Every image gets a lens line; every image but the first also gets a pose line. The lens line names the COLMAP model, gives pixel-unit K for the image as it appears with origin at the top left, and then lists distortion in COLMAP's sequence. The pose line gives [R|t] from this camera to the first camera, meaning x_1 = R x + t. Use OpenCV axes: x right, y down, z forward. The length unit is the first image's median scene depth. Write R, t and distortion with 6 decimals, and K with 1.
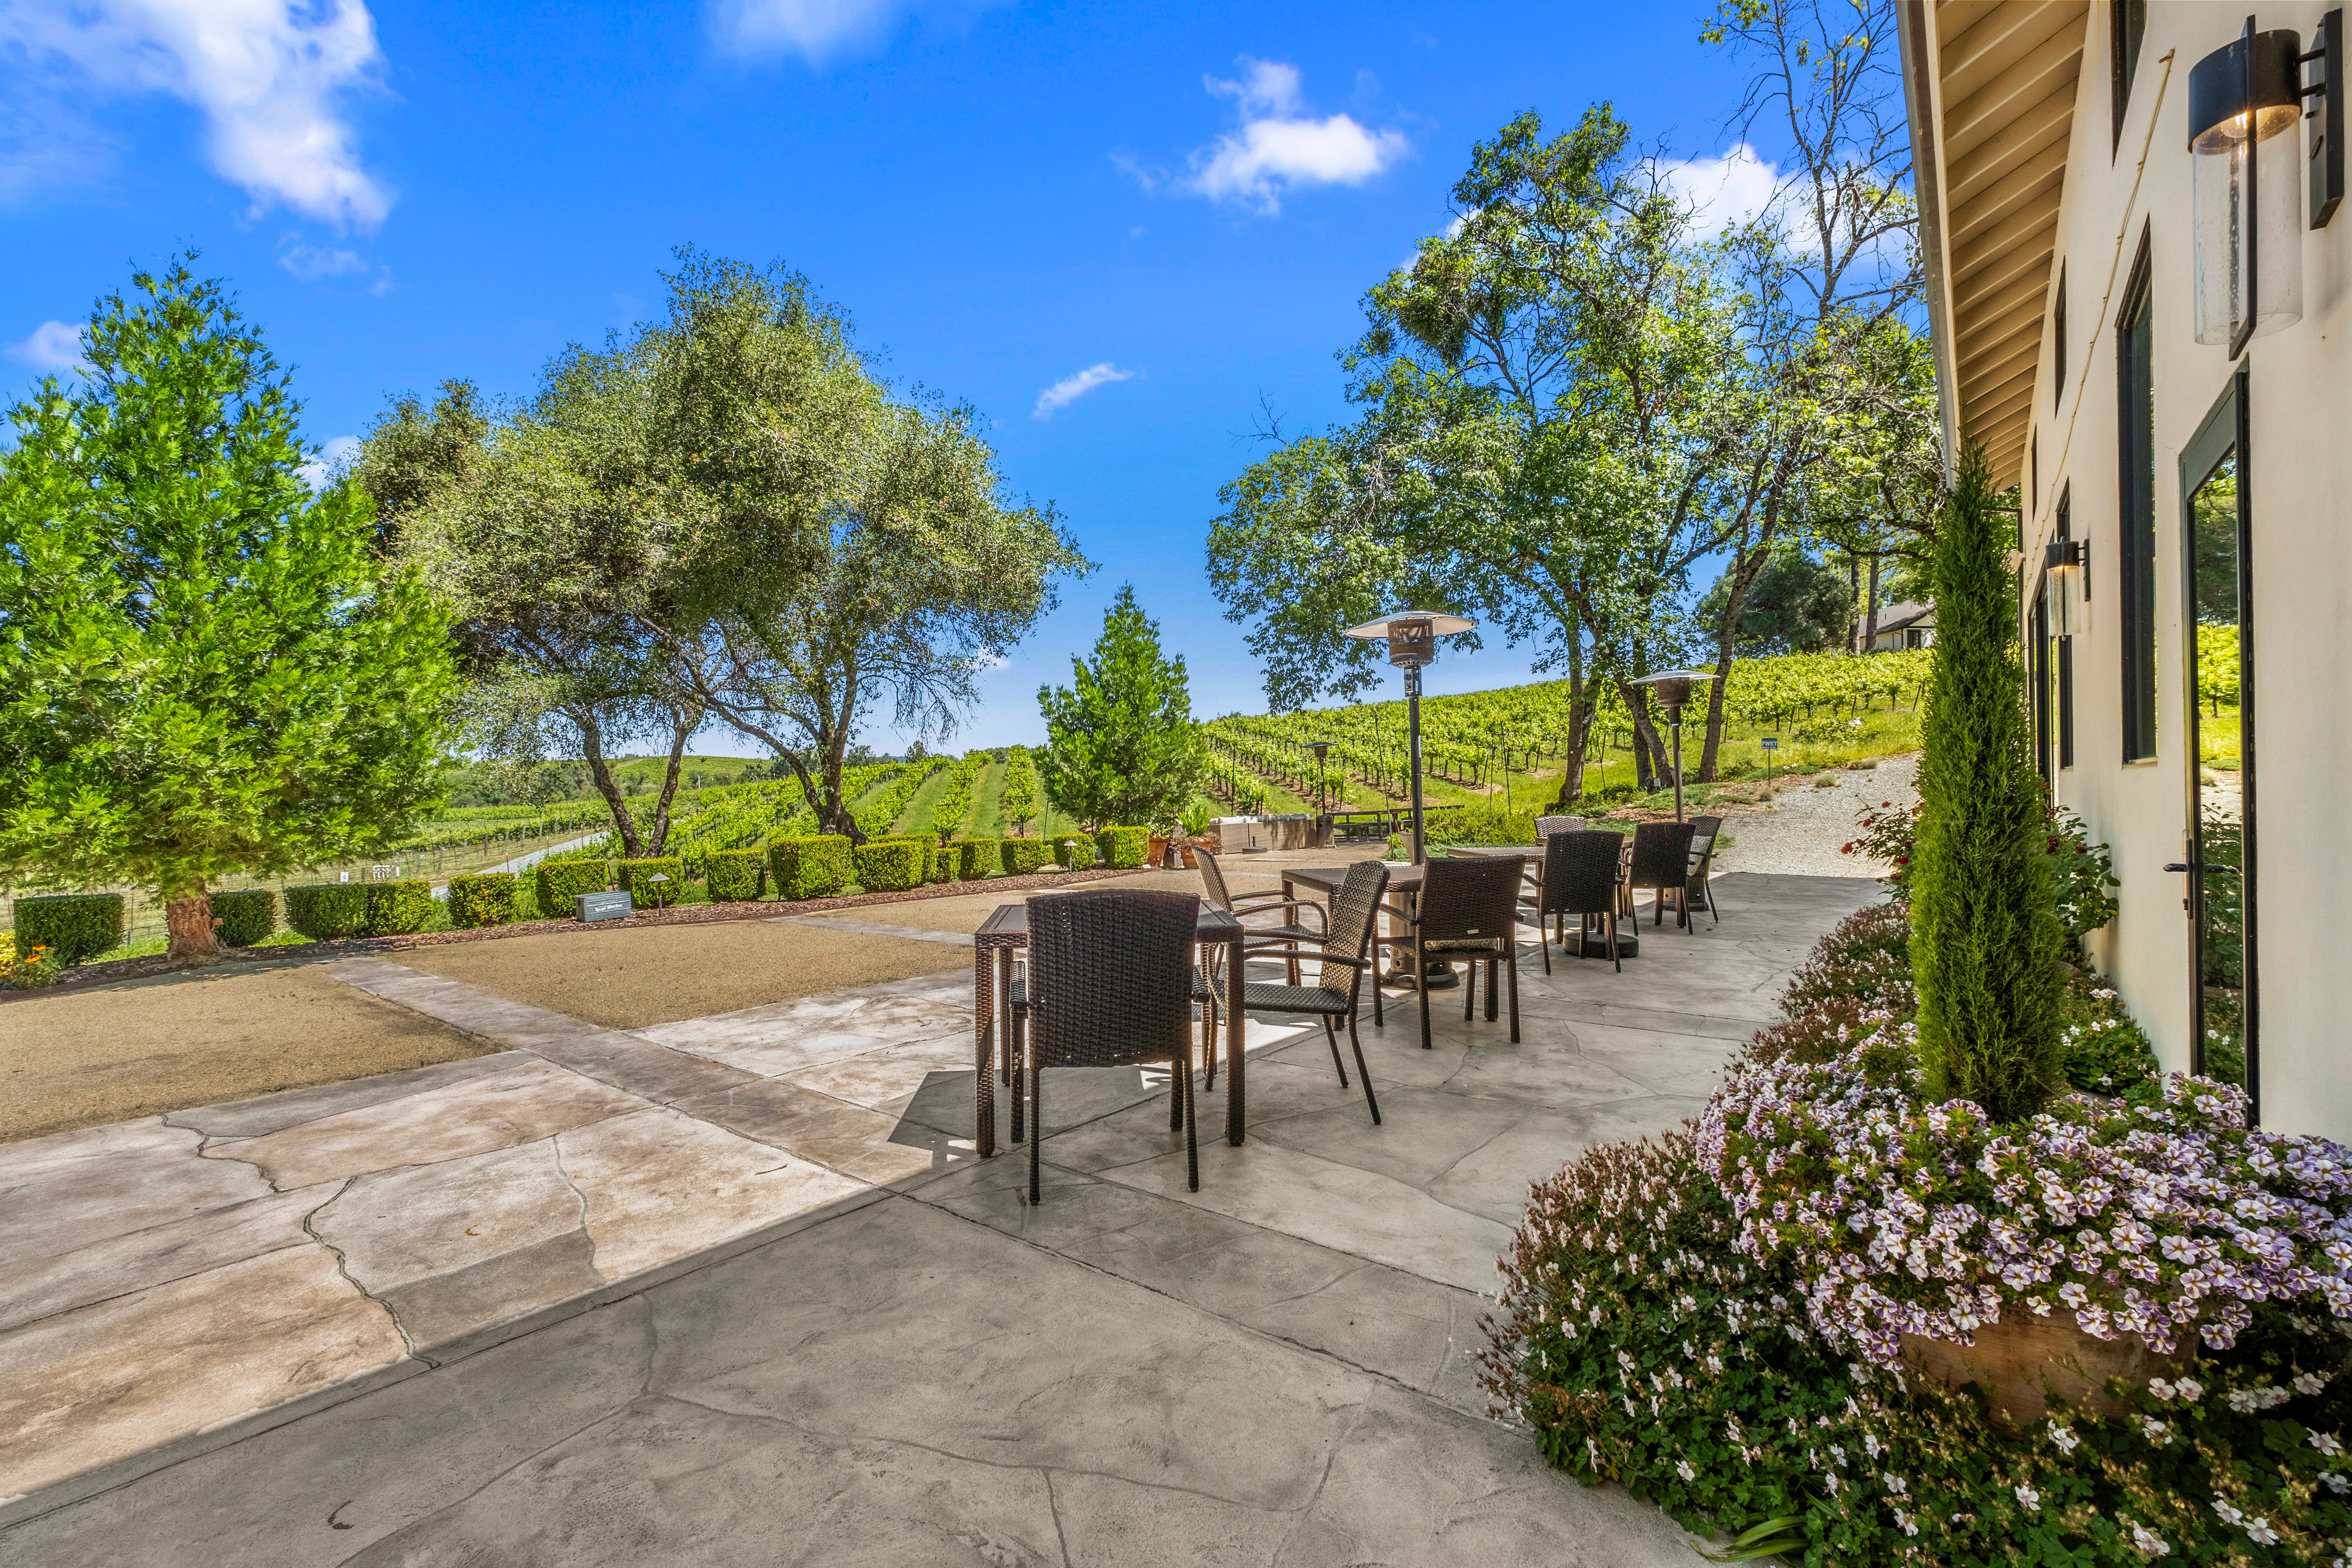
lens RADIAL K [[1025.3, 0, 1169.7], [0, 1025.3, 786.9], [0, 0, 1]] dist [0.000194, 0.000052]
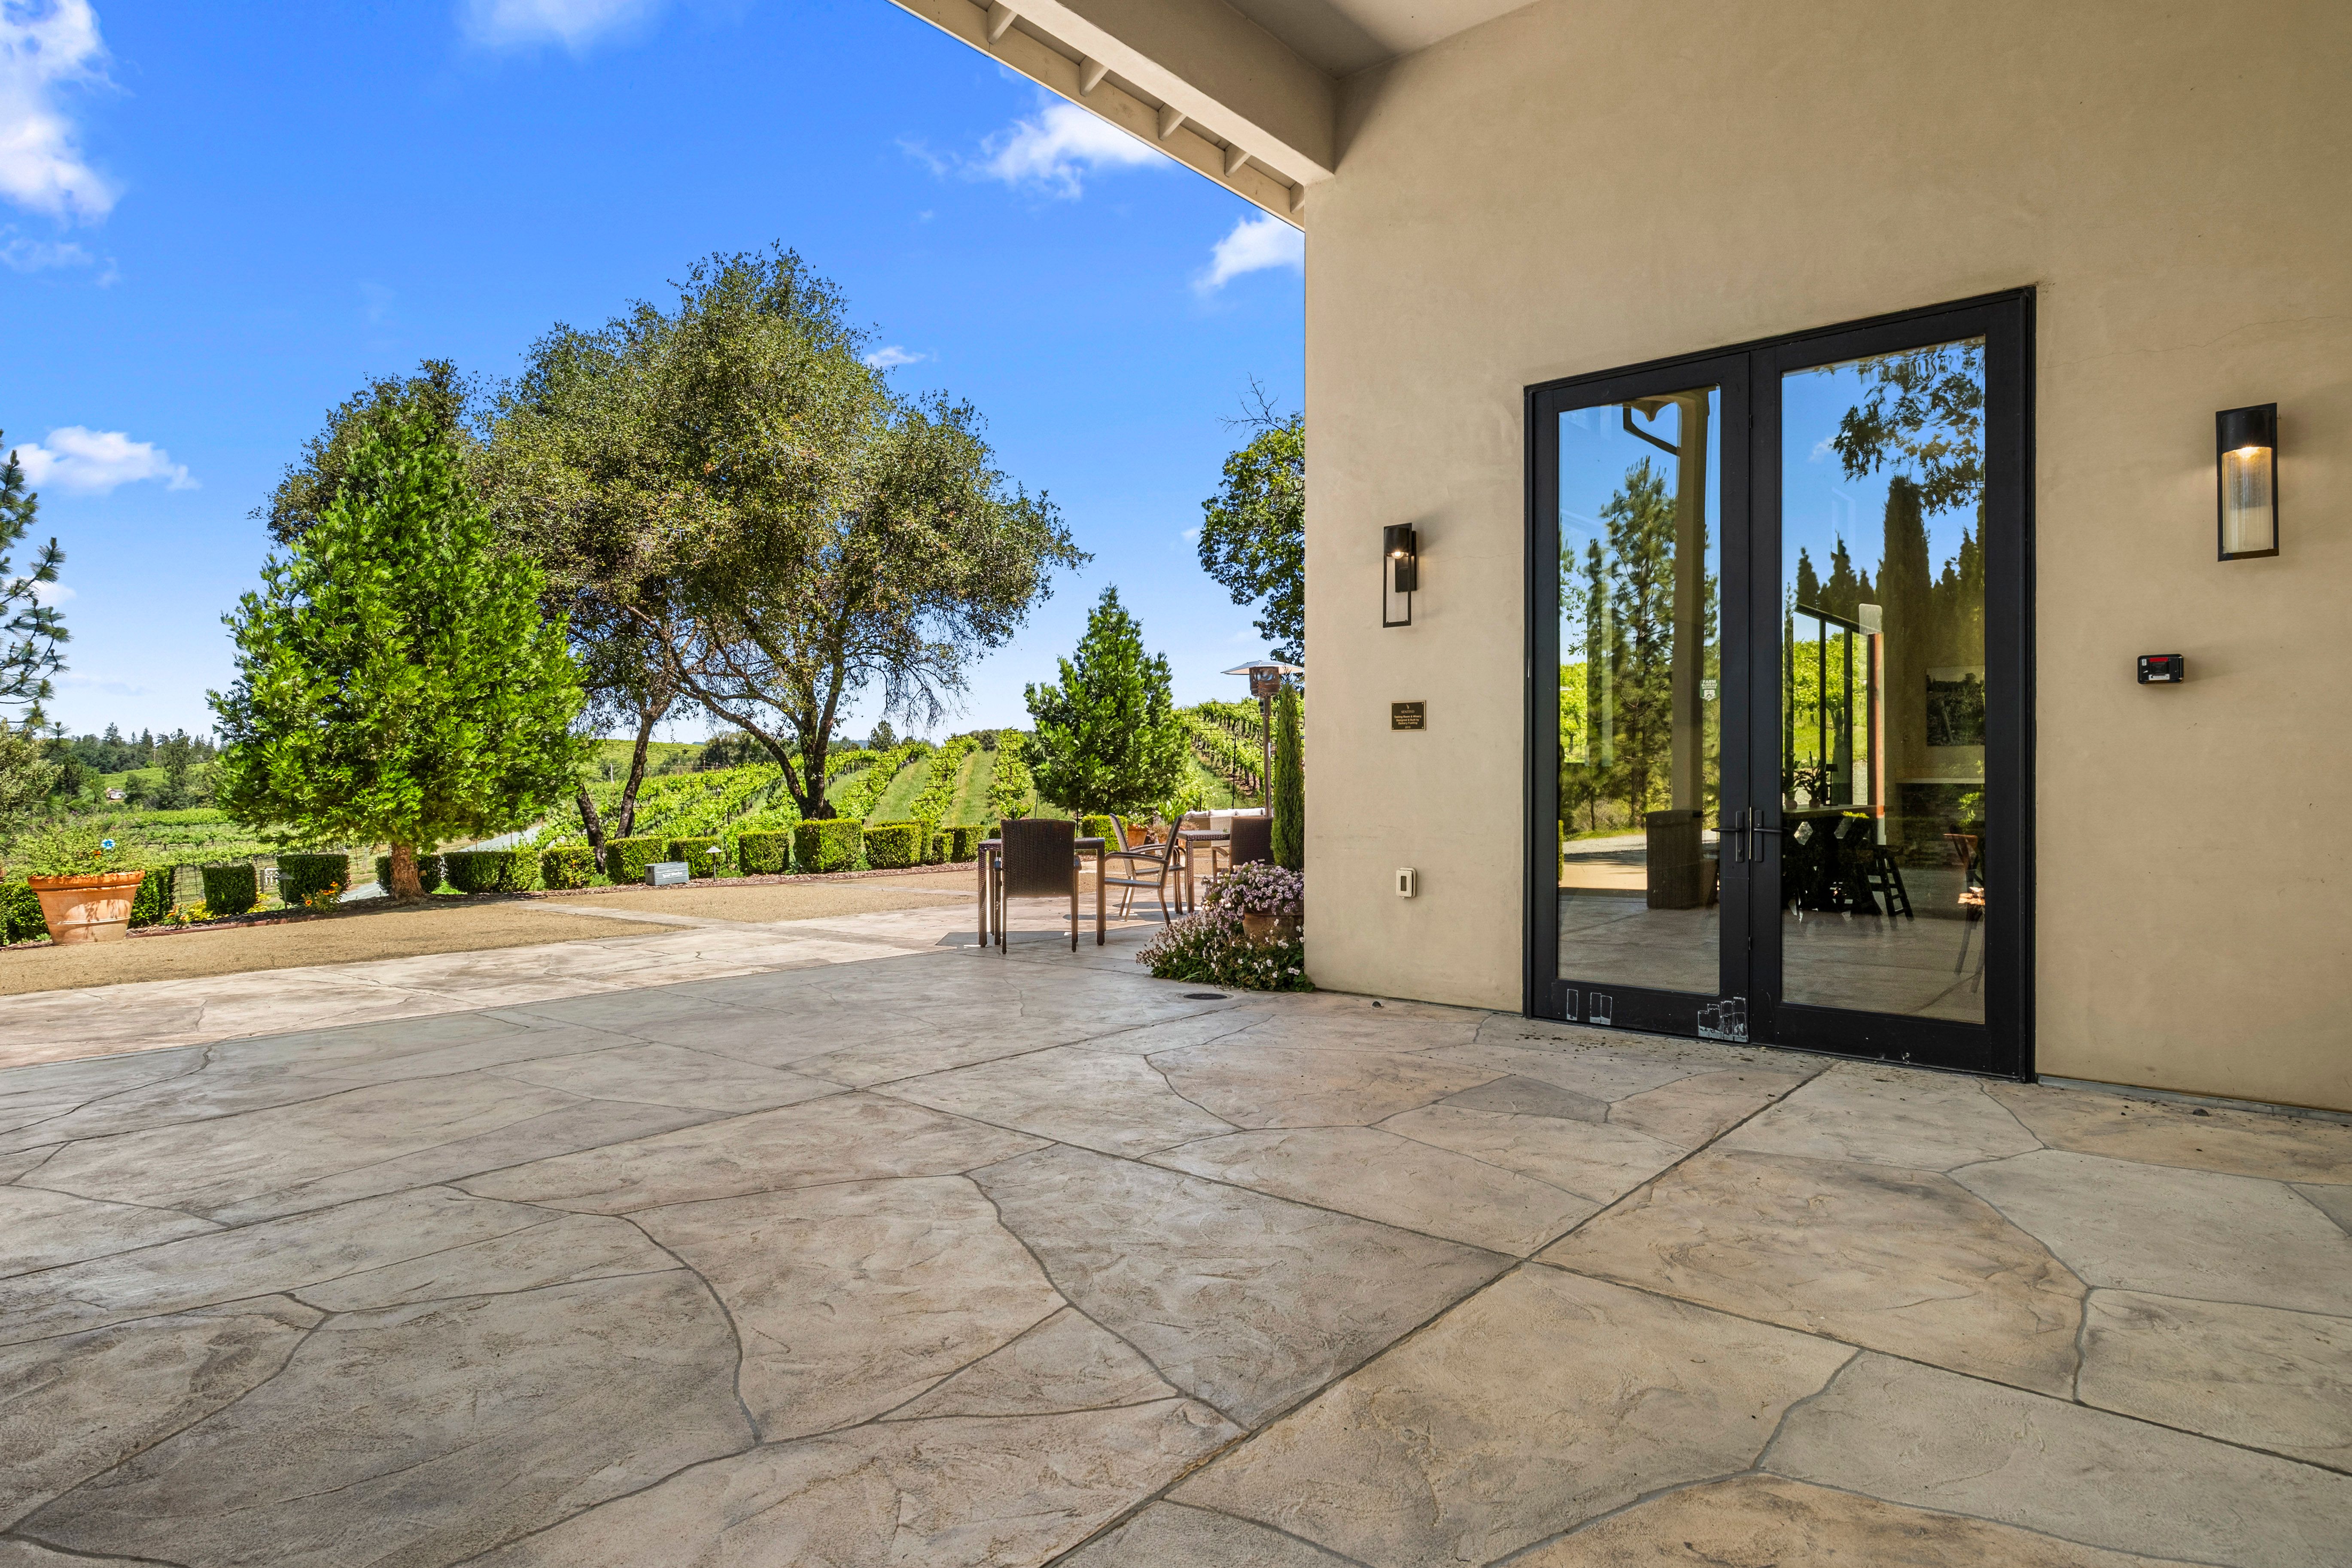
lens RADIAL K [[1327.4, 0, 1187.7], [0, 1327.4, 748.6], [0, 0, 1]] dist [0.004464, 0.000581]
pose [[0.999882, 0.003651, -0.014930, 0.048566], [-0.004011, 0.999699, -0.024191, 0.001457], [0.014837, 0.024248, 0.999596, -0.299391]]
